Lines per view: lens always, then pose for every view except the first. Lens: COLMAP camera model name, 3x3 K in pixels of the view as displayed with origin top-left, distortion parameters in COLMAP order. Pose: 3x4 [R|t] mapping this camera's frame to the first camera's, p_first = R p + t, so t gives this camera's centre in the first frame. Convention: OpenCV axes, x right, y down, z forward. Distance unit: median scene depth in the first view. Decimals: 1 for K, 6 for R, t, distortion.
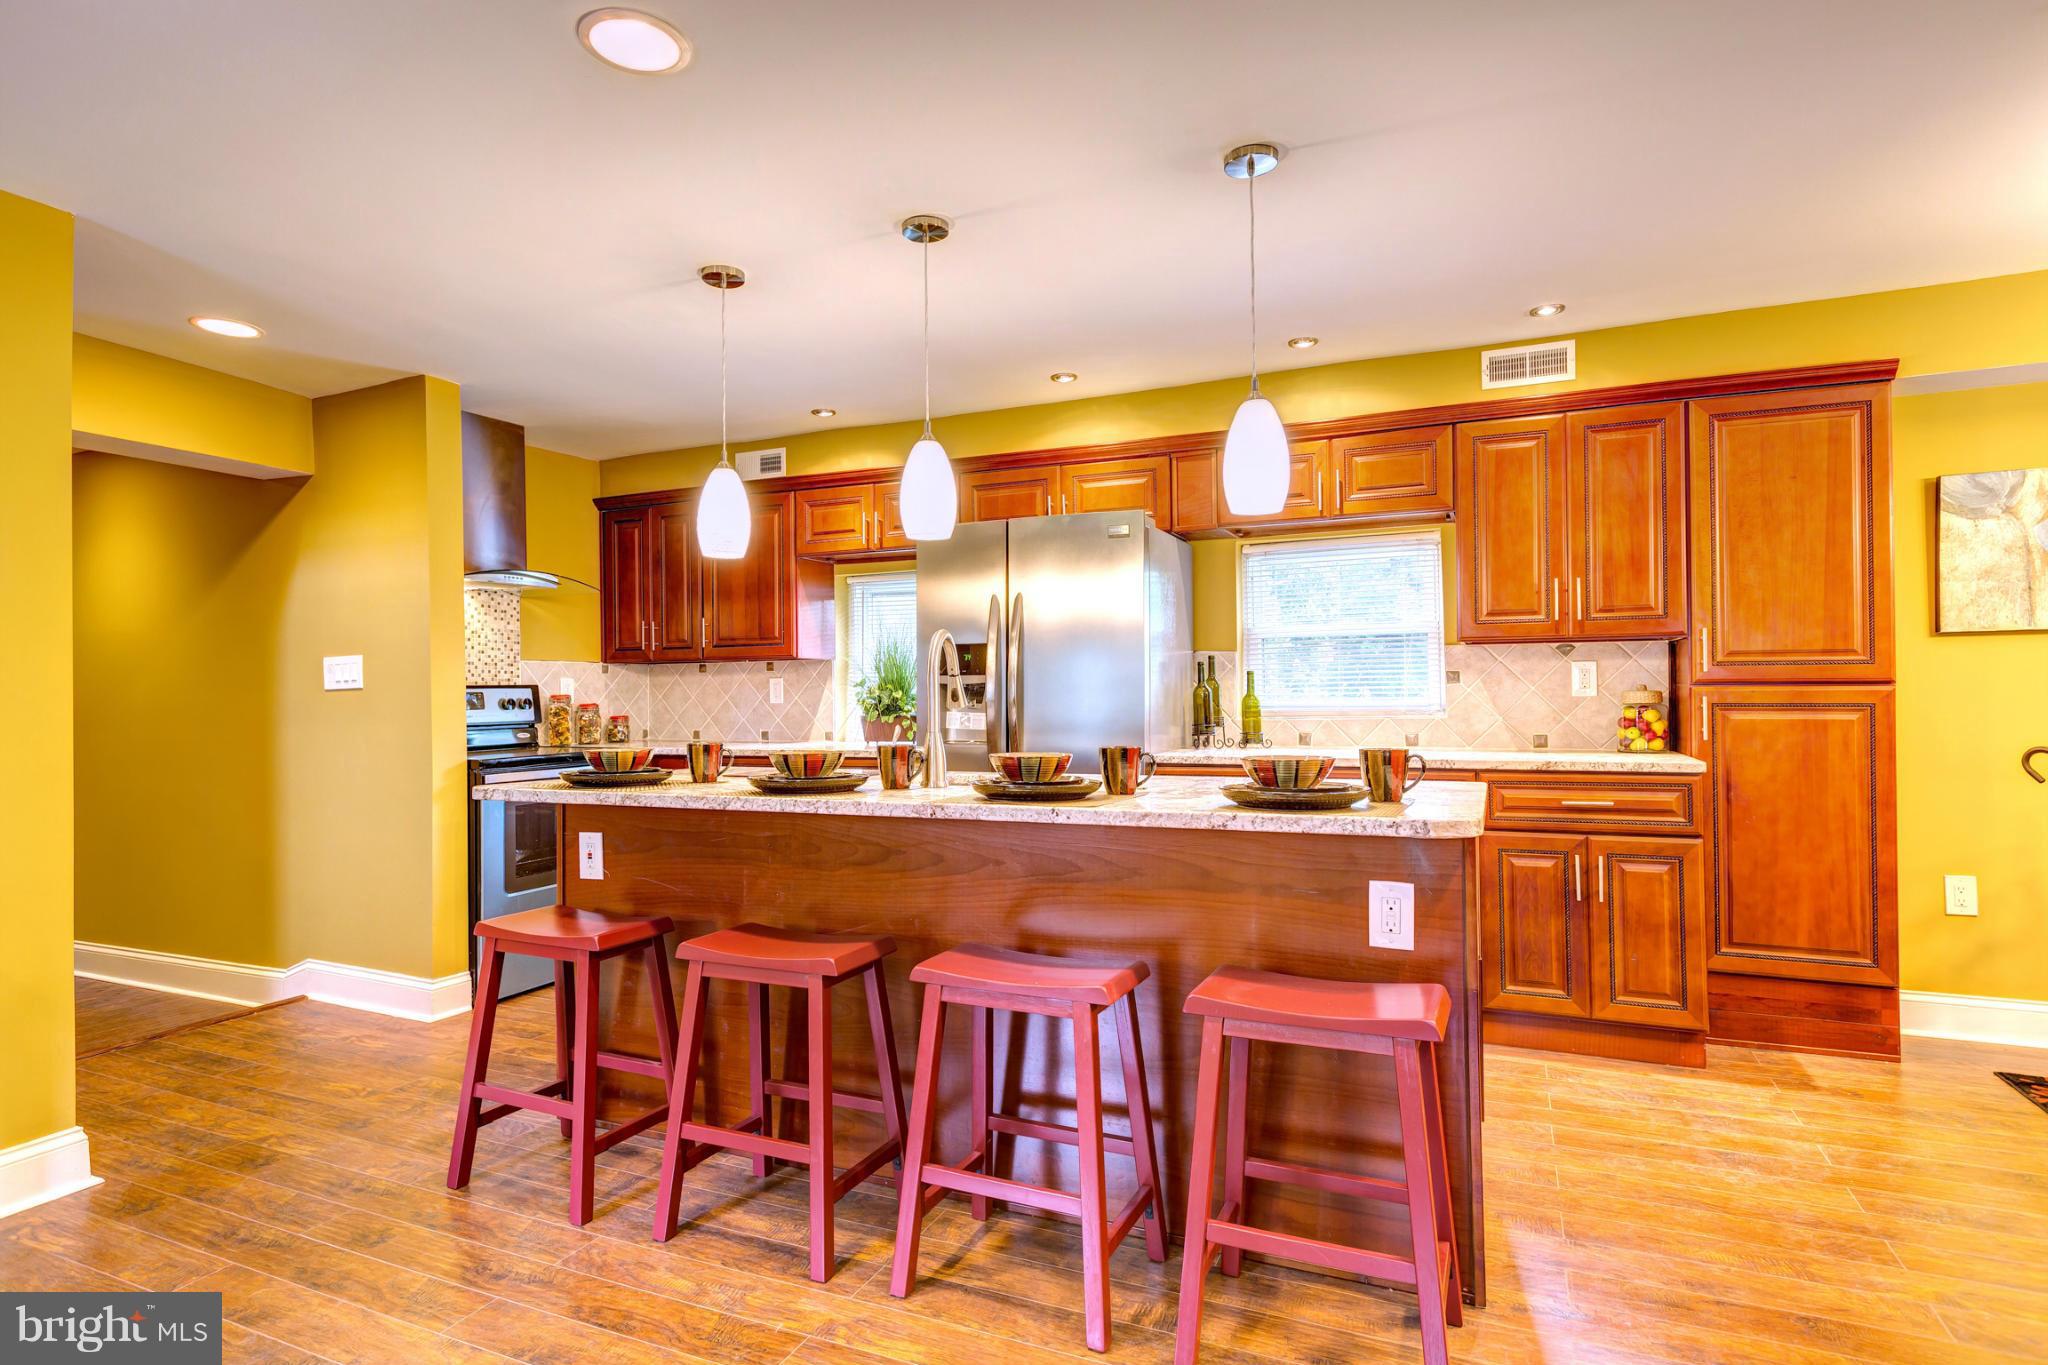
lens RADIAL K [[1061.1, 0, 1025.4], [0, 1061.1, 676.9], [0, 0, 1]] dist [0.003595, -0.001182]
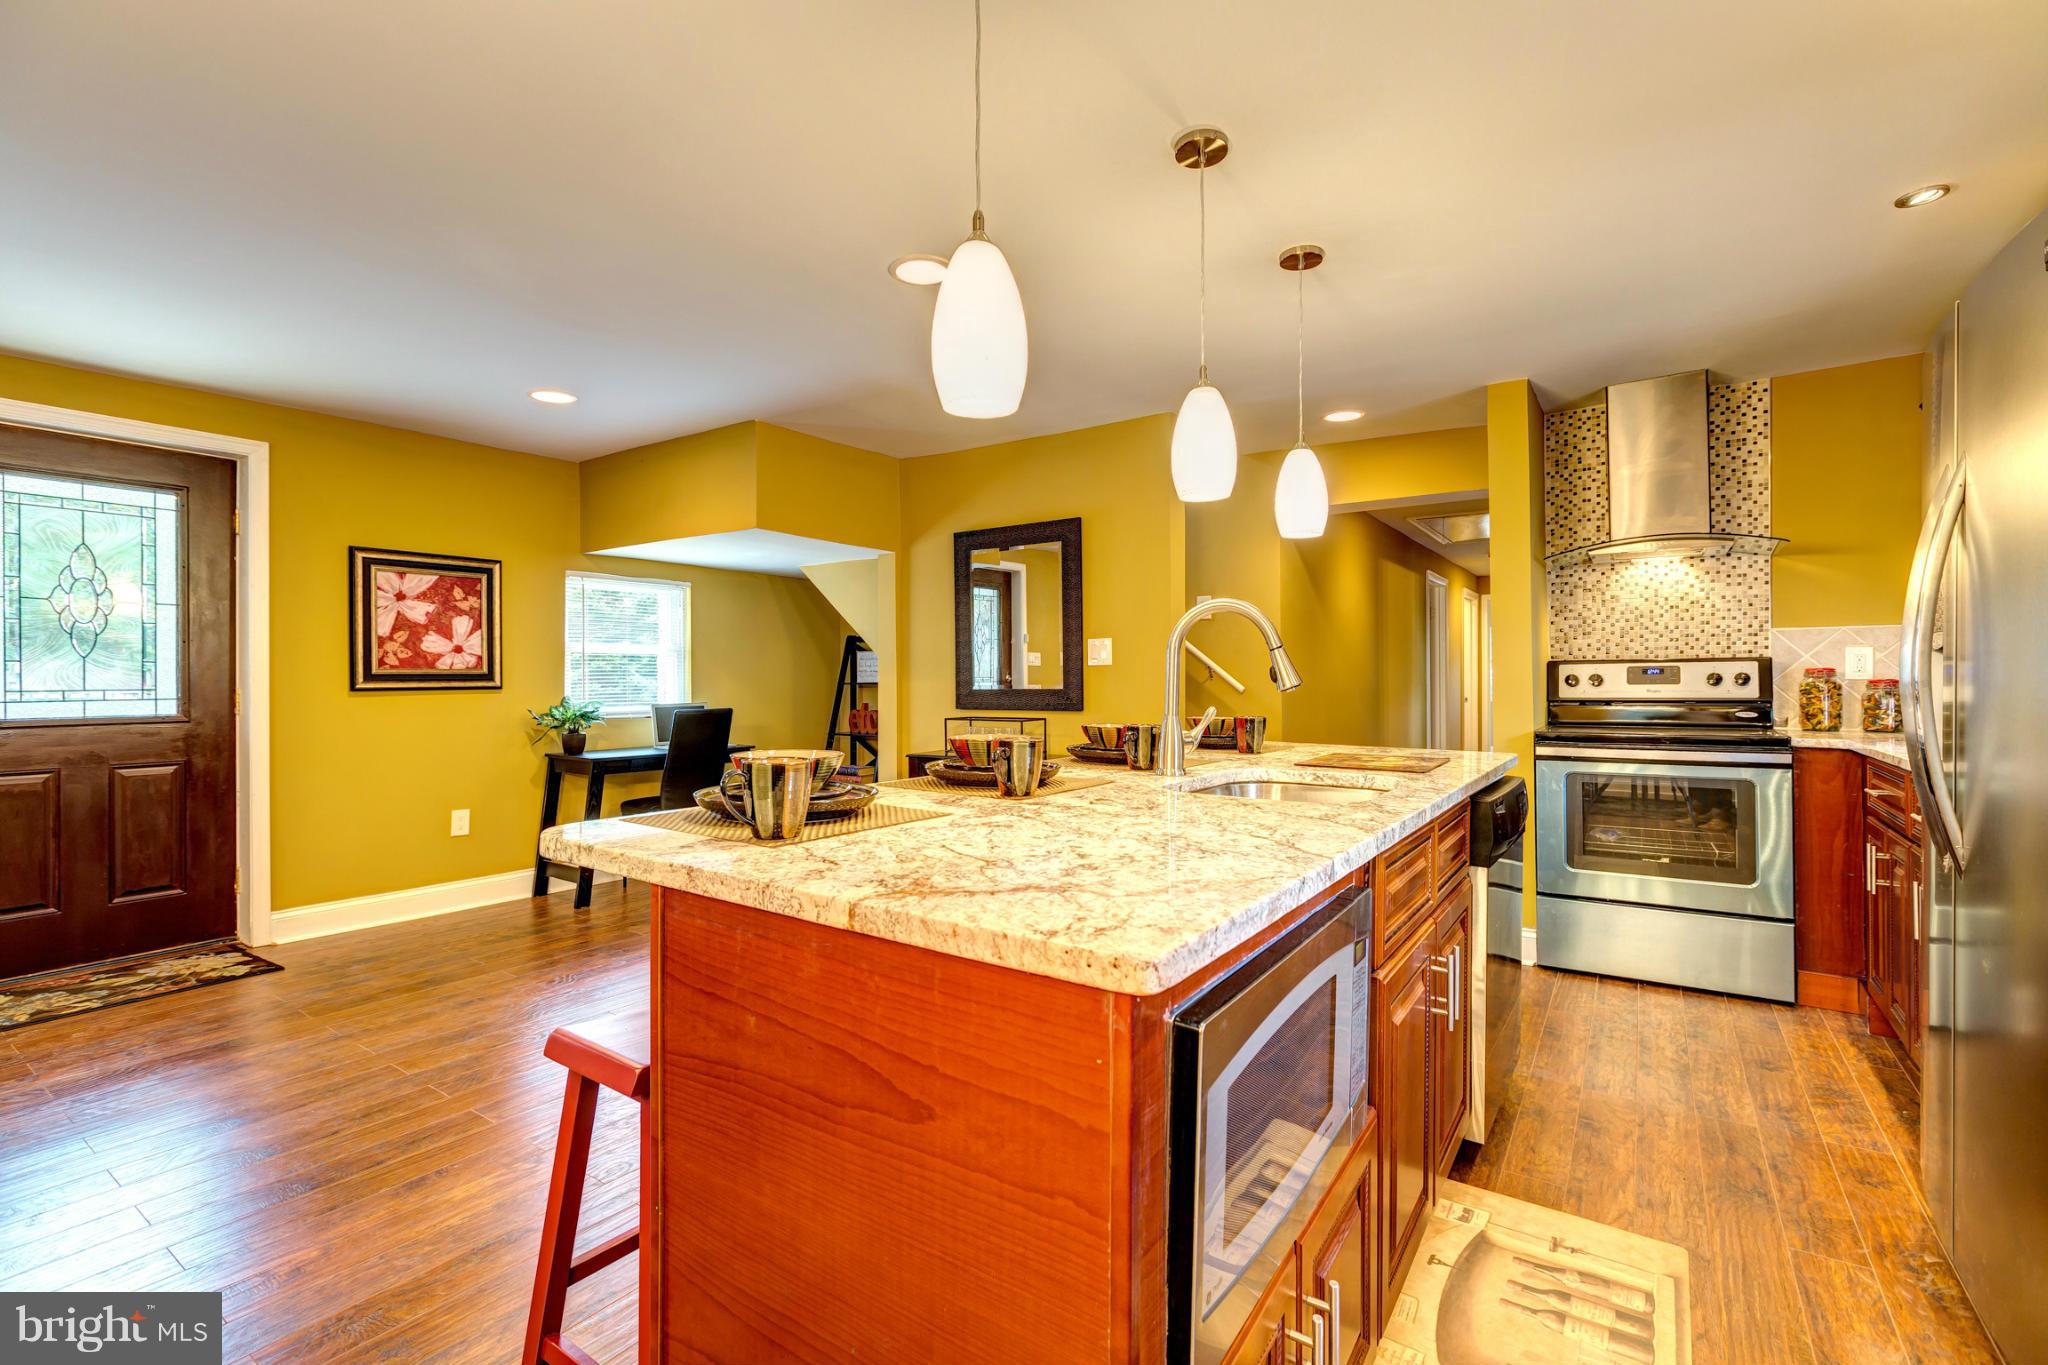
lens RADIAL K [[911.8, 0, 1014.8], [0, 911.8, 677.9], [0, 0, 1]] dist [0.003251, -0.000678]
pose [[-0.185340, 0.010043, -0.982623, 0.508945], [0.021376, 0.999752, 0.006187, 0.009438], [0.982442, -0.019858, -0.185509, 0.730792]]
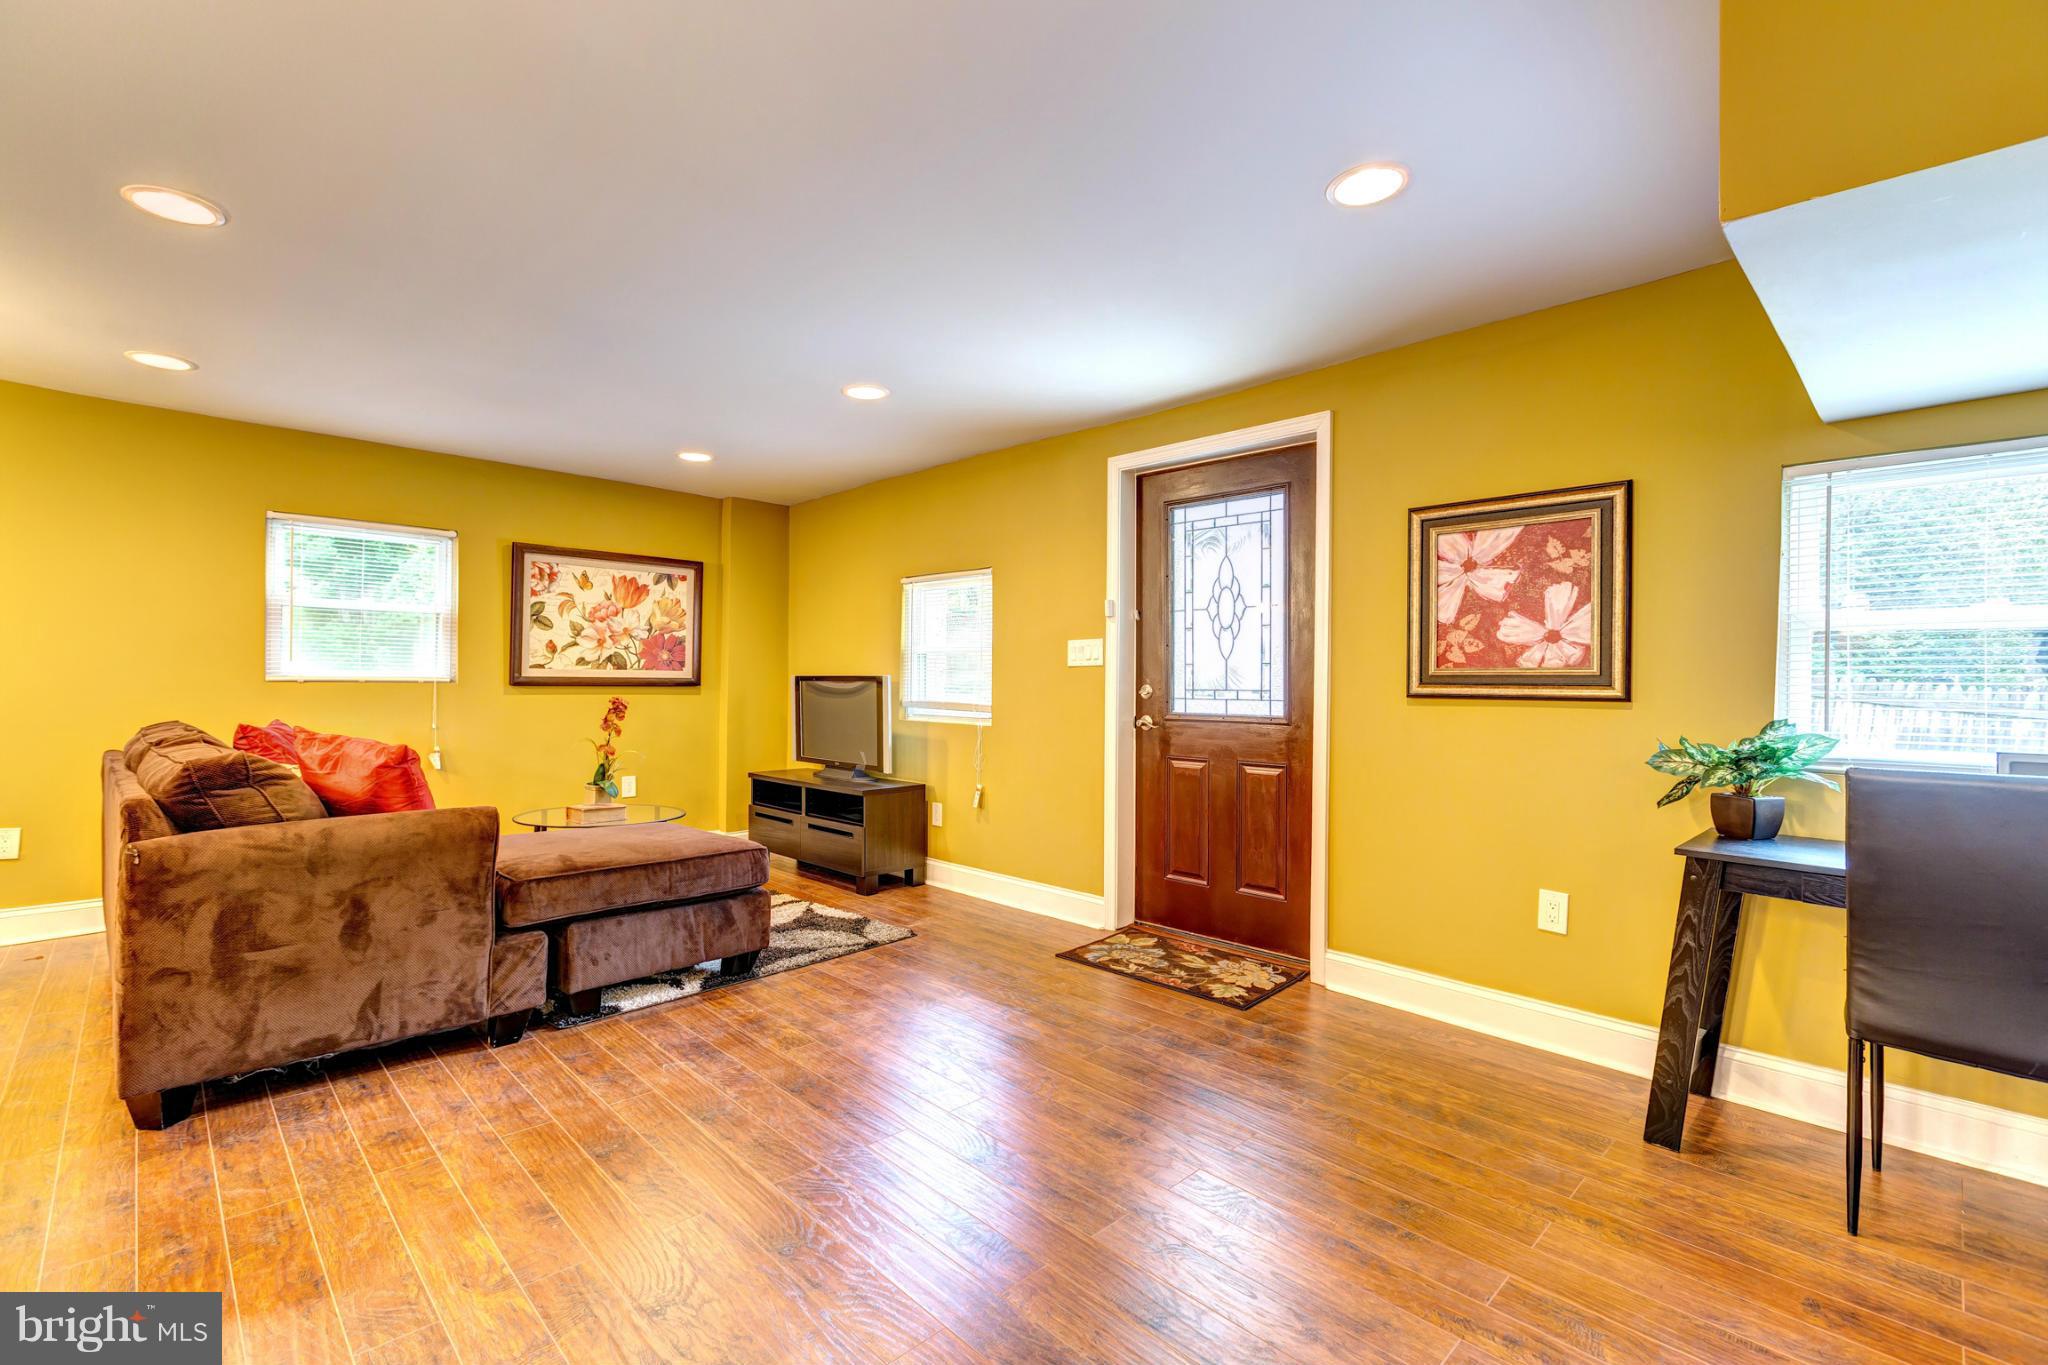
lens RADIAL K [[911.8, 0, 1027.0], [0, 911.8, 682.7], [0, 0, 1]] dist [0.003251, -0.000678]
pose [[-0.932451, -0.001976, 0.361291, -0.446156], [-0.008458, 0.999830, -0.016361, 0.018495], [-0.361197, -0.018311, -0.932310, 0.651677]]
